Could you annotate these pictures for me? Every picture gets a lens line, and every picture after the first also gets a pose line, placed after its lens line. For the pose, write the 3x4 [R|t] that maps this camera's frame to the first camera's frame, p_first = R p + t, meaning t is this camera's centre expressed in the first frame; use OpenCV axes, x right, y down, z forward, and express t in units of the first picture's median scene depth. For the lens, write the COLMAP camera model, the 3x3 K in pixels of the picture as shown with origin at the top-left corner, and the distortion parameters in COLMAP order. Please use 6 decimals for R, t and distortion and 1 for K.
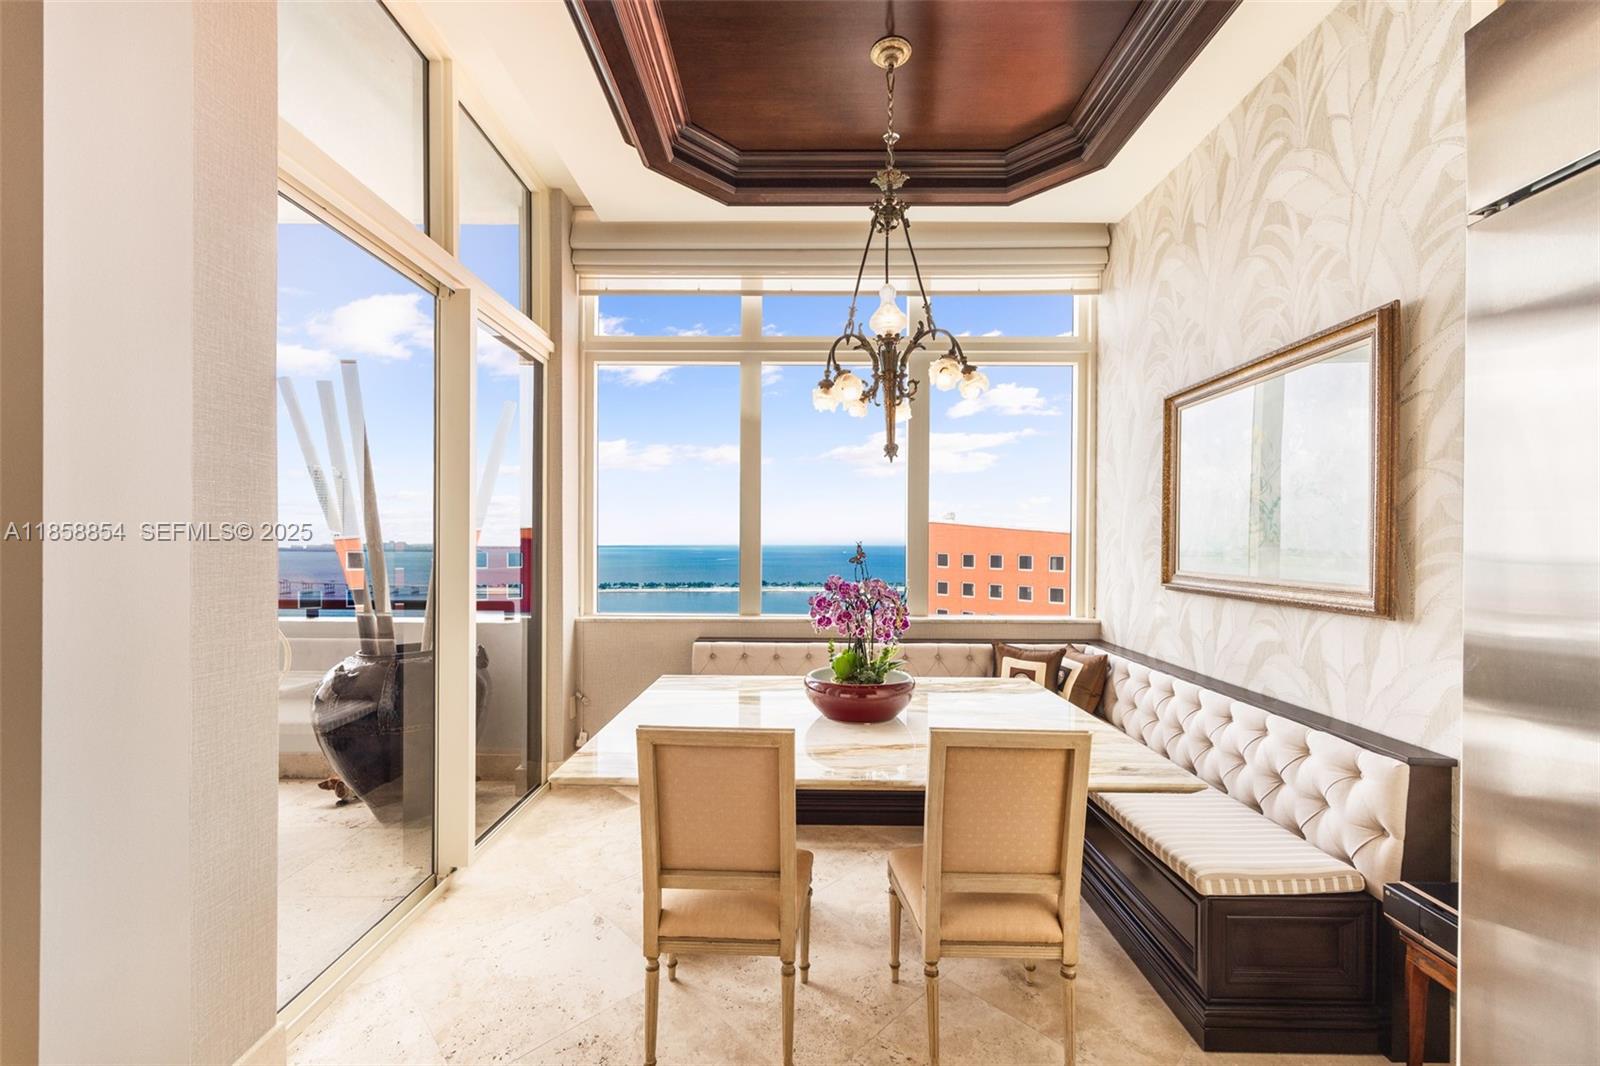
lens RADIAL K [[631.0, 0, 794.5], [0, 631.0, 544.2], [0, 0, 1]] dist [0.002351, 0.000251]
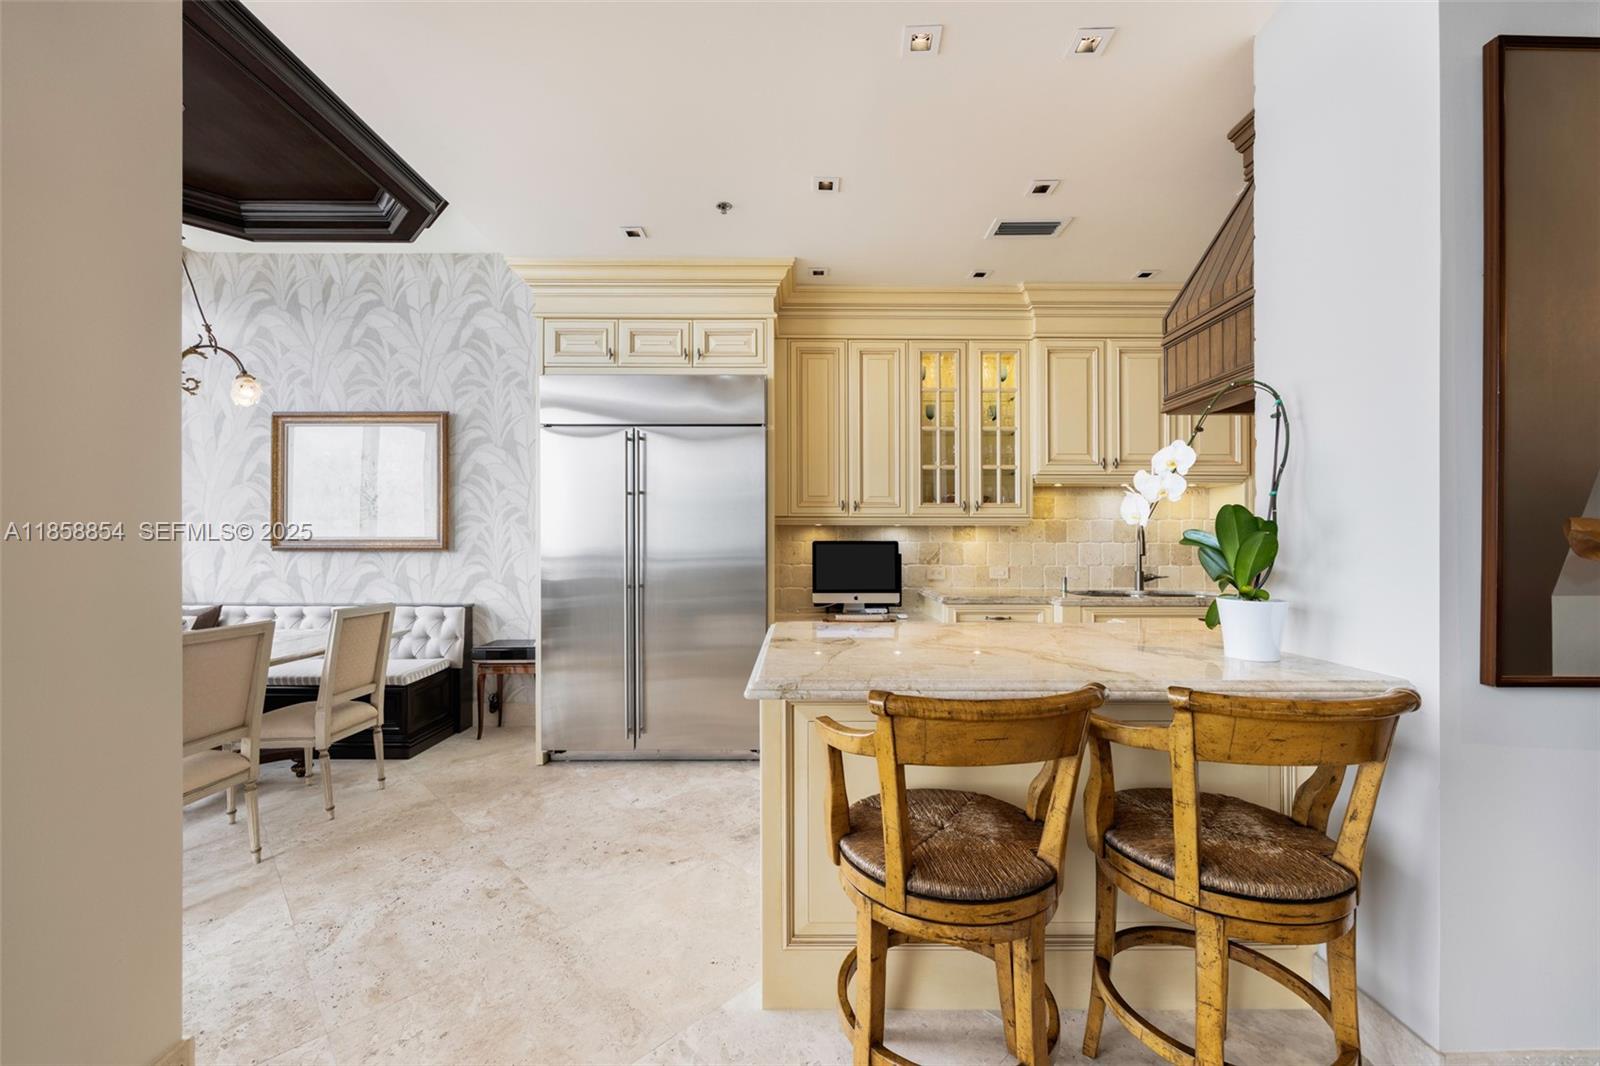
lens RADIAL K [[631.0, 0, 807.4], [0, 631.0, 540.6], [0, 0, 1]] dist [0.002351, 0.000251]
pose [[-0.025807, -0.002479, 0.999664, -1.151148], [0.008258, 0.999962, 0.002693, 0.074325], [-0.999633, 0.008325, -0.025785, -0.201585]]
